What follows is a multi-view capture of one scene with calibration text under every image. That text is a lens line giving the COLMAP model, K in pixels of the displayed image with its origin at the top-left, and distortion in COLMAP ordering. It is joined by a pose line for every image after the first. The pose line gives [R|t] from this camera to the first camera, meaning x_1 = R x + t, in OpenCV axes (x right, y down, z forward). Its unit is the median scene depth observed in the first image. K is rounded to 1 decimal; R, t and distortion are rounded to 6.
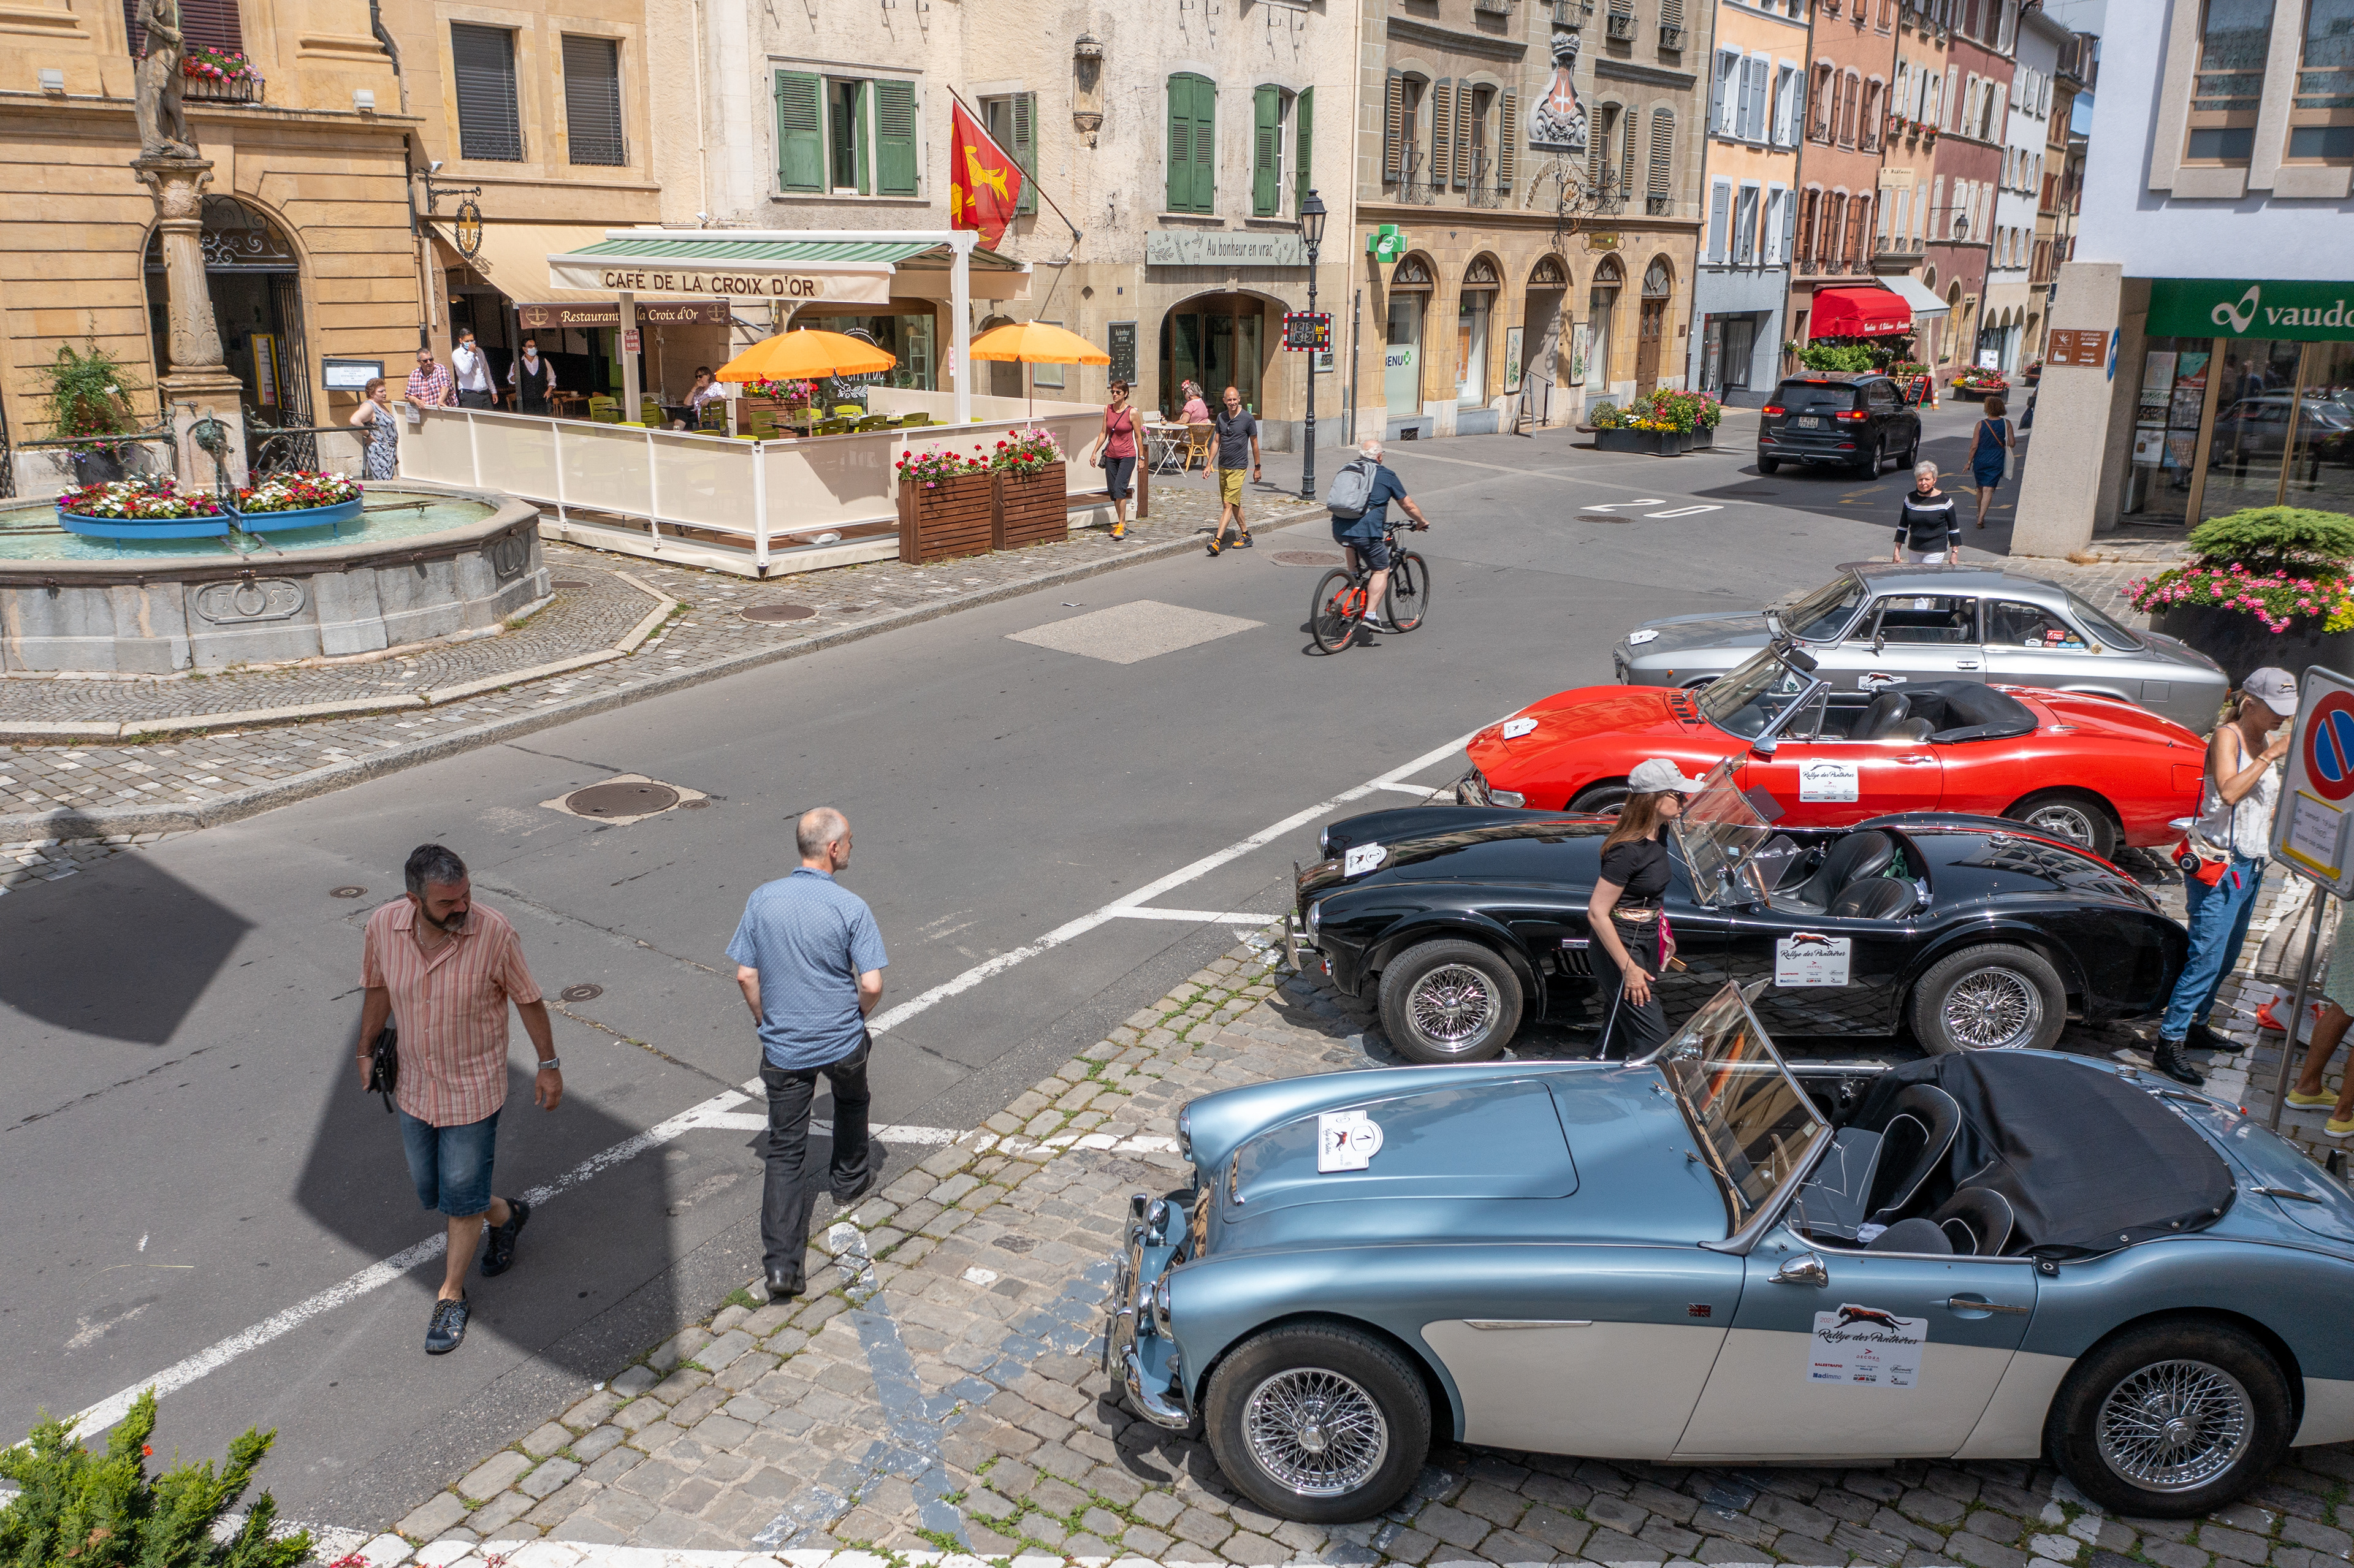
lens RADIAL K [[1911.0, 0, 1234.5], [0, 1911.0, 805.6], [0, 0, 1]] dist [-0.013060, -0.001877]
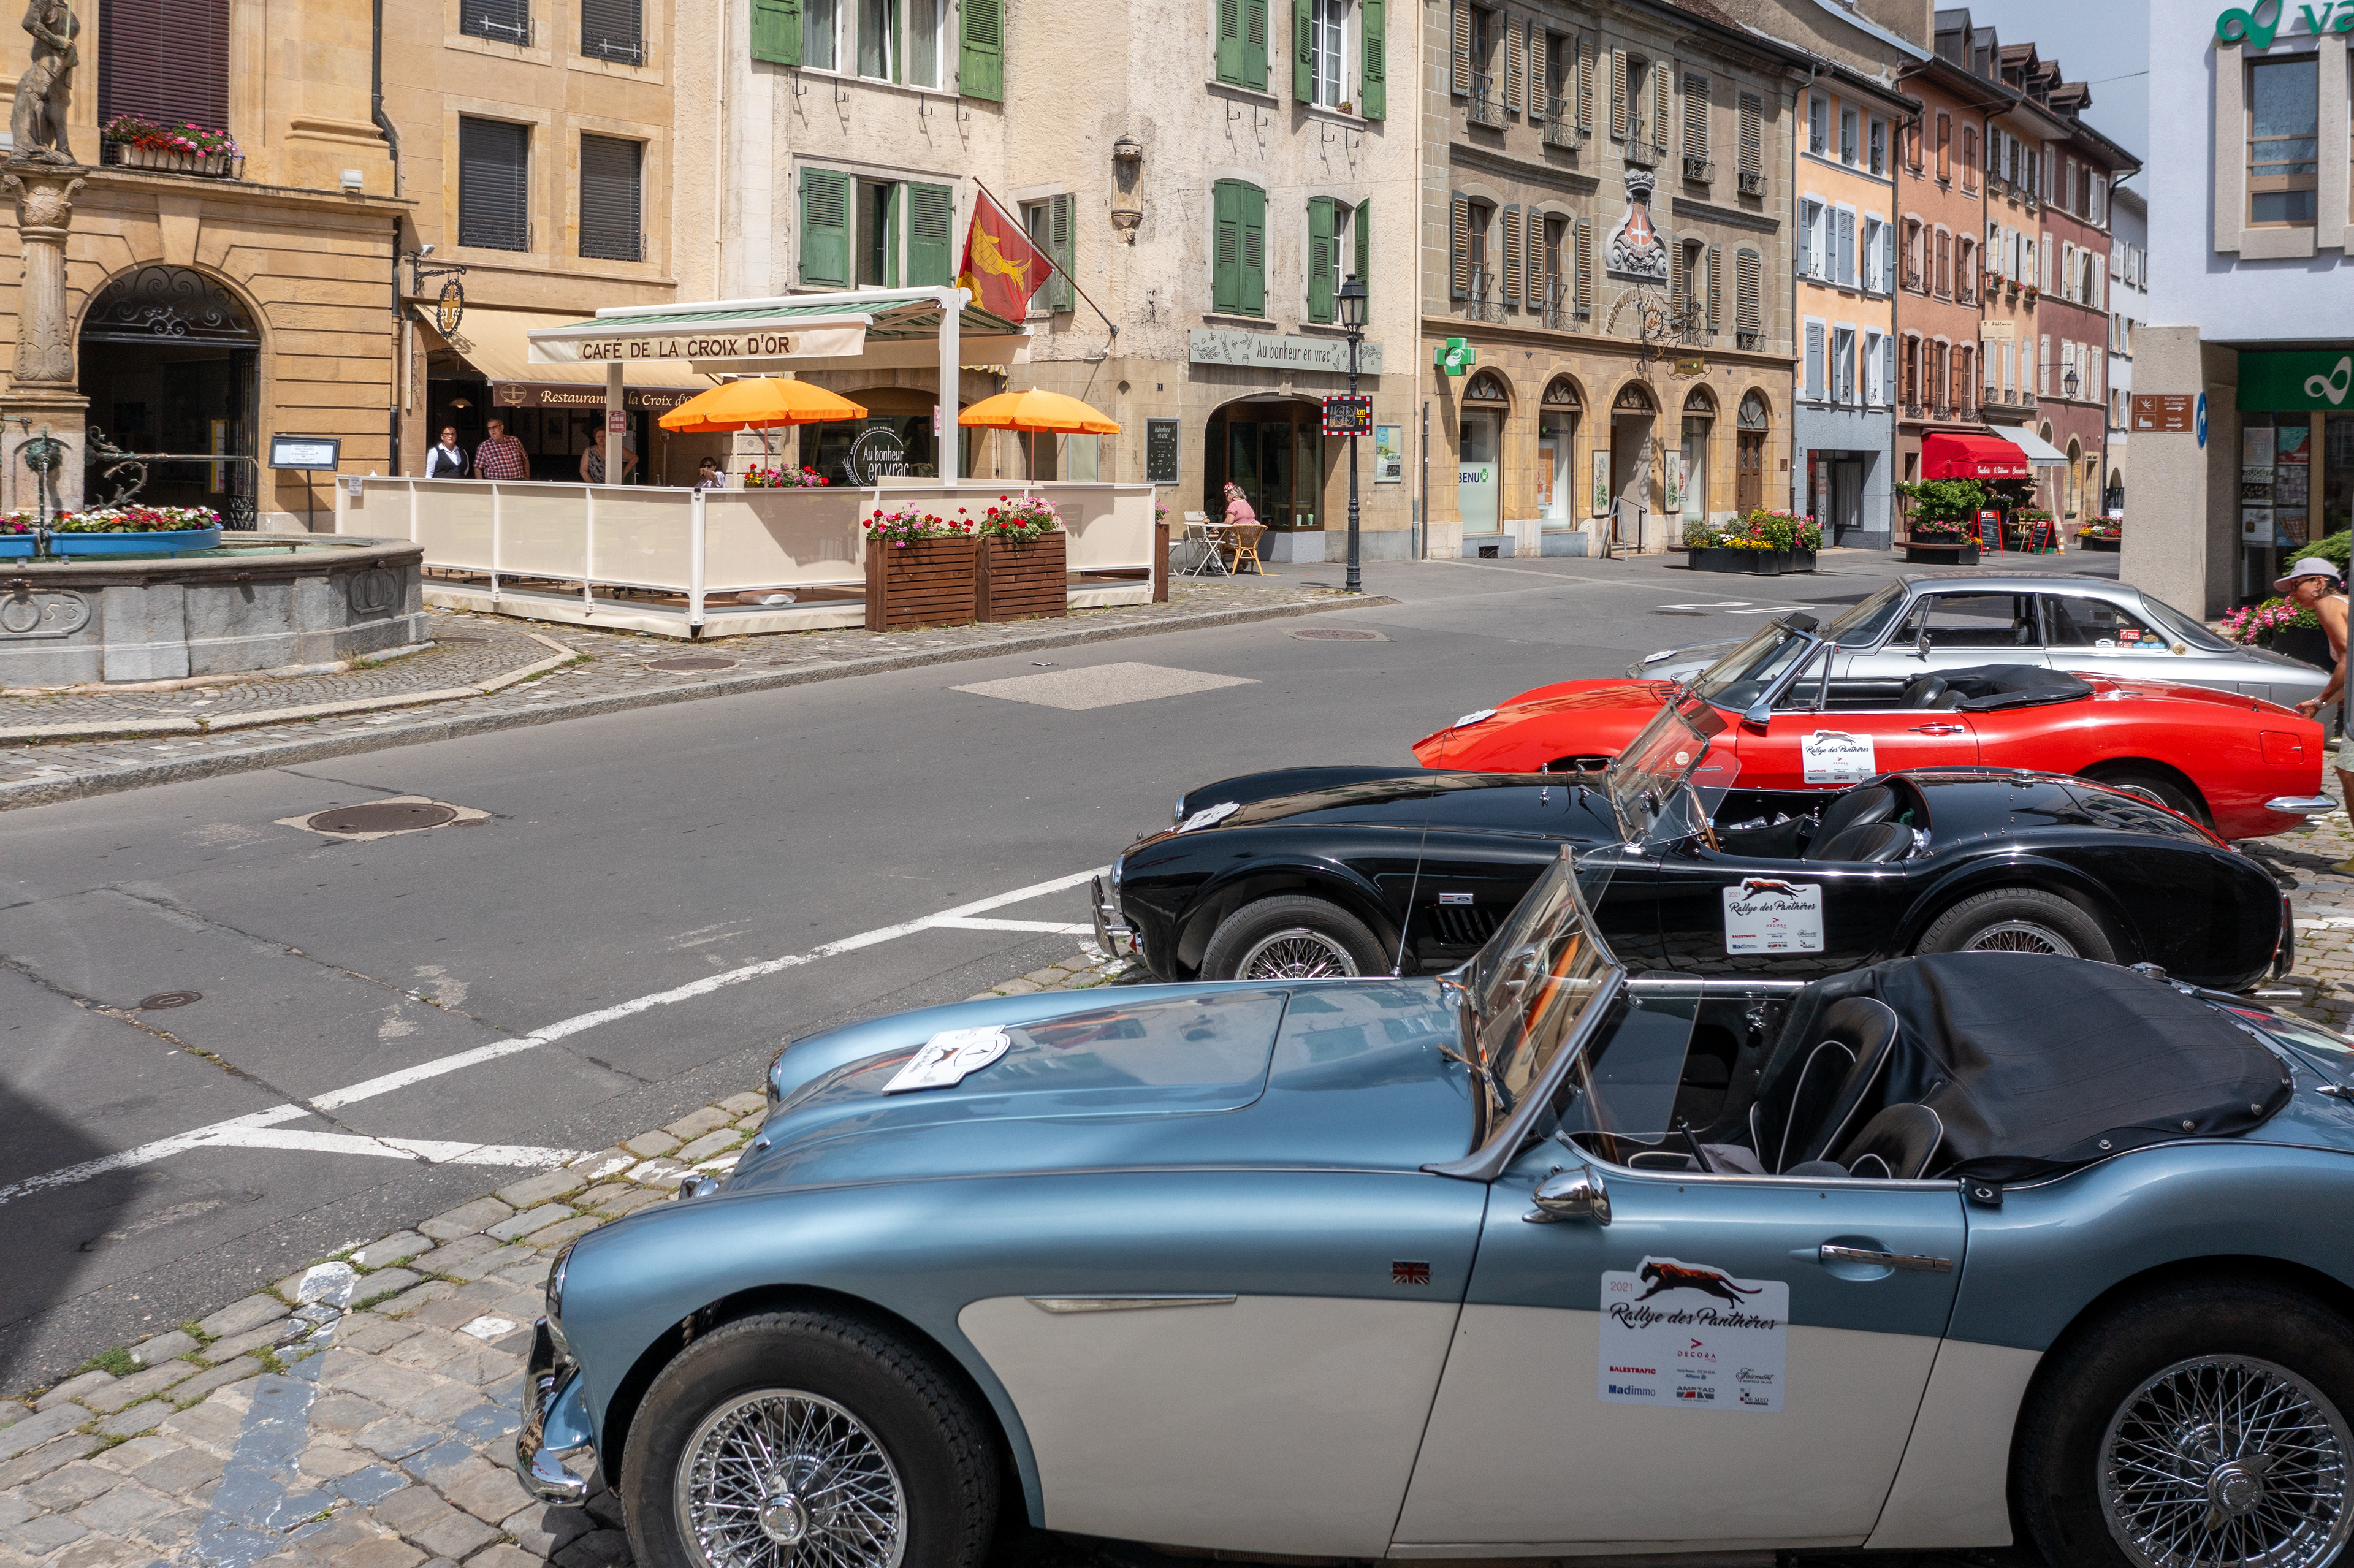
lens RADIAL K [[1911.0, 0, 1417.4], [0, 1911.0, 522.1], [0, 0, 1]] dist [-0.013060, -0.001877]
pose [[0.999852, -0.017181, -0.000635, 0.082862], [0.016384, 0.963403, -0.267556, 0.065157], [0.005208, 0.267506, 0.963542, 0.115934]]
